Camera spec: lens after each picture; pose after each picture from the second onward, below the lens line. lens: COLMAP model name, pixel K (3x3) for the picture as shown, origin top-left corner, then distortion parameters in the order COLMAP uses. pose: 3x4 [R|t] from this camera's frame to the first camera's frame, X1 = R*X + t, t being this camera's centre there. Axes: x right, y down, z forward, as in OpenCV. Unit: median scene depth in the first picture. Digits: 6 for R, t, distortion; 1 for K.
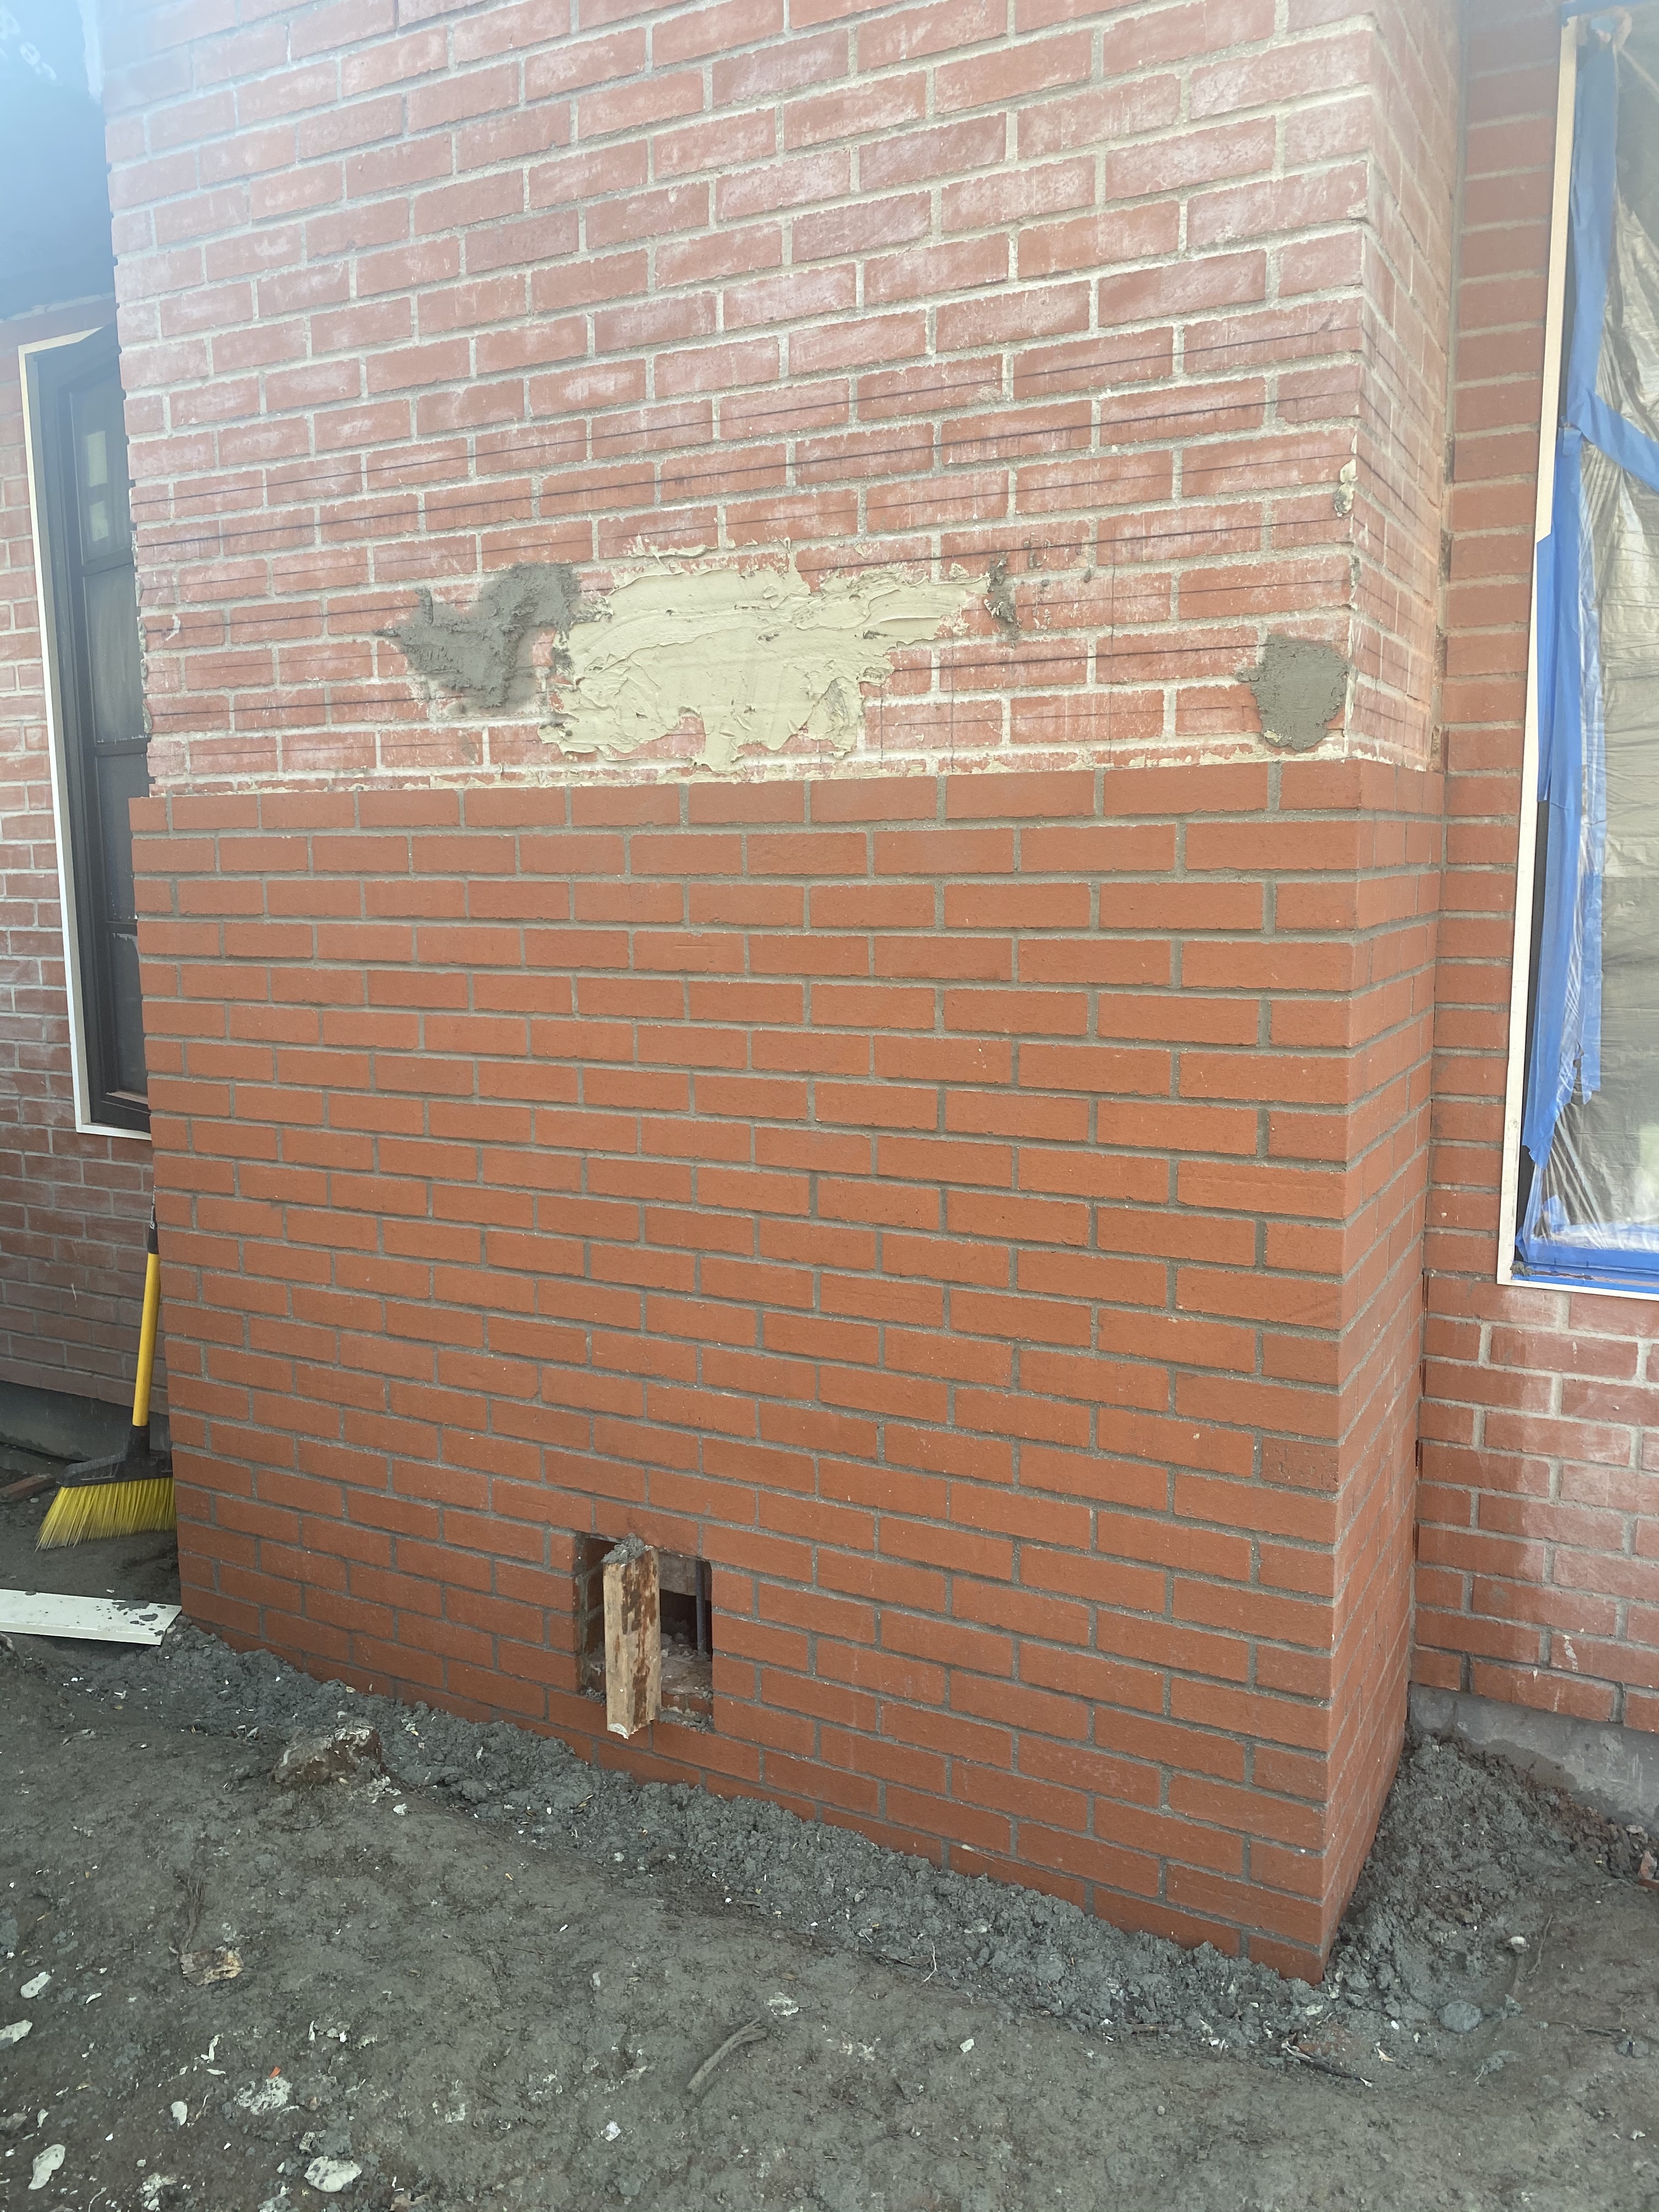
lens RADIAL K [[1671.7, 0, 834.2], [0, 1671.7, 1110.6], [0, 0, 1]] dist [0.021766, -0.032995]
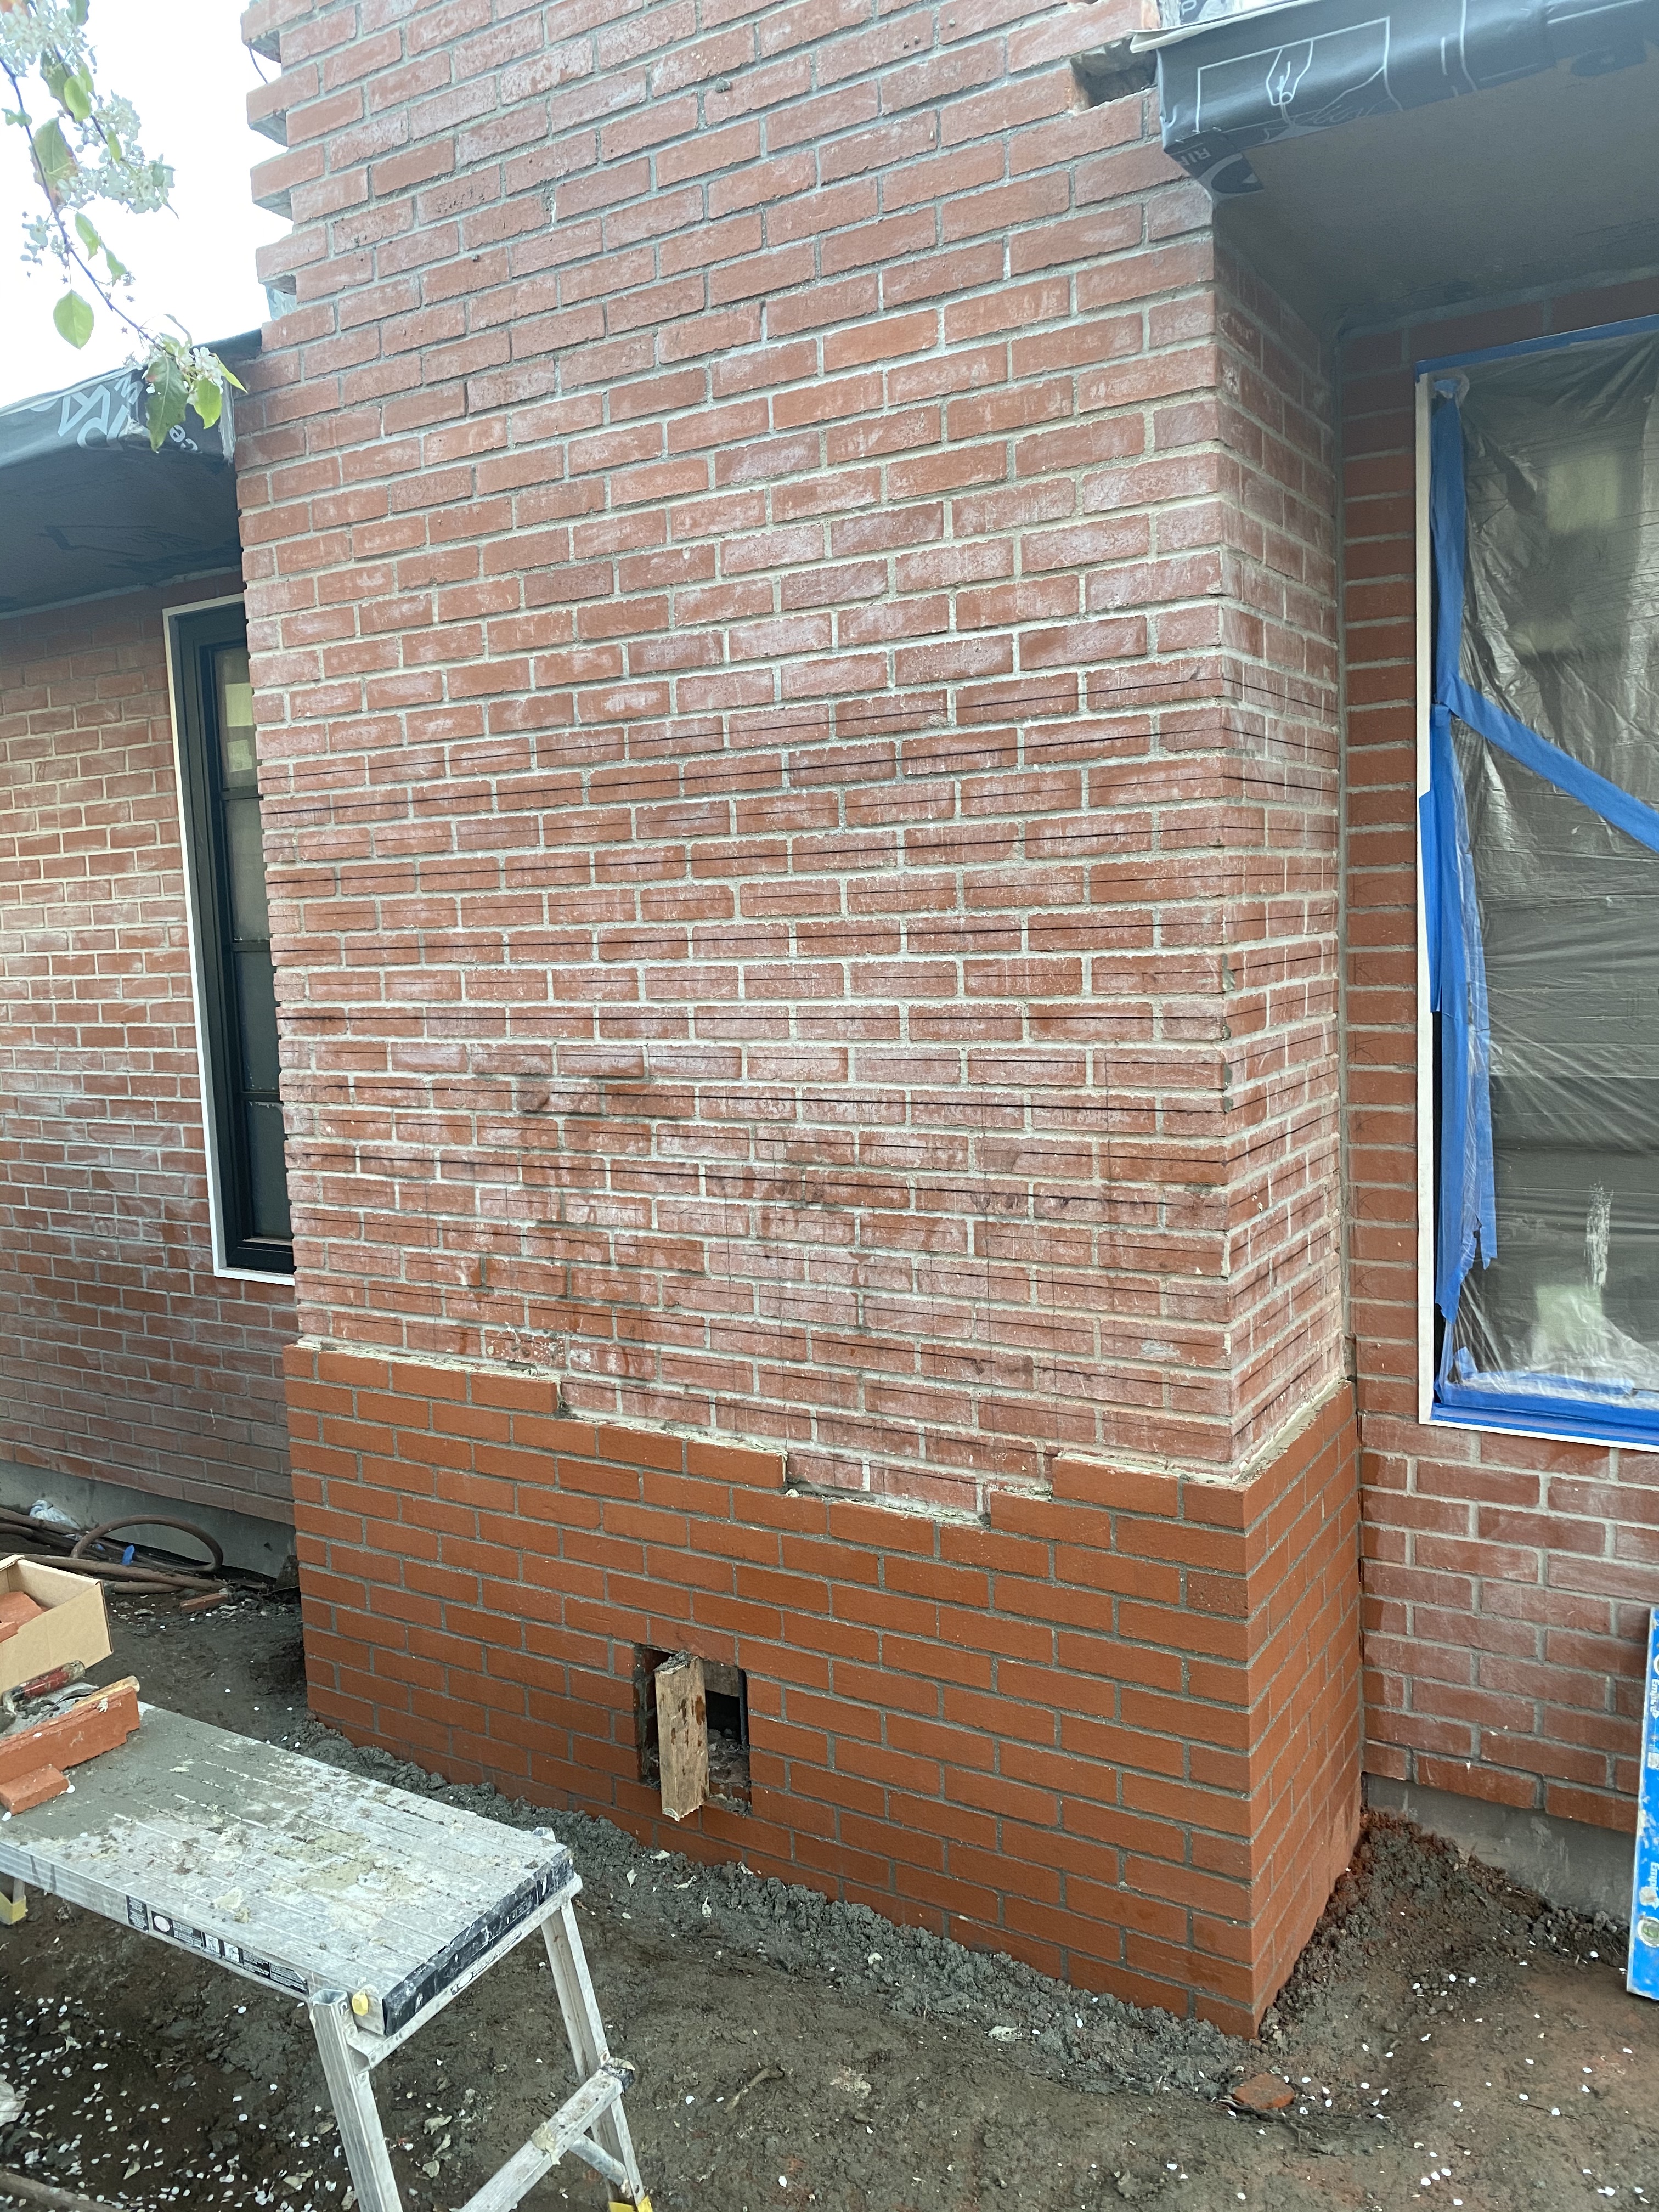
lens RADIAL K [[1671.7, 0, 835.0], [0, 1671.7, 1105.0], [0, 0, 1]] dist [0.021766, -0.032995]
pose [[0.997702, -0.024589, -0.063128, 0.075121], [0.022001, 0.998902, -0.041357, -0.080015], [0.064076, 0.039873, 0.997148, -0.193989]]
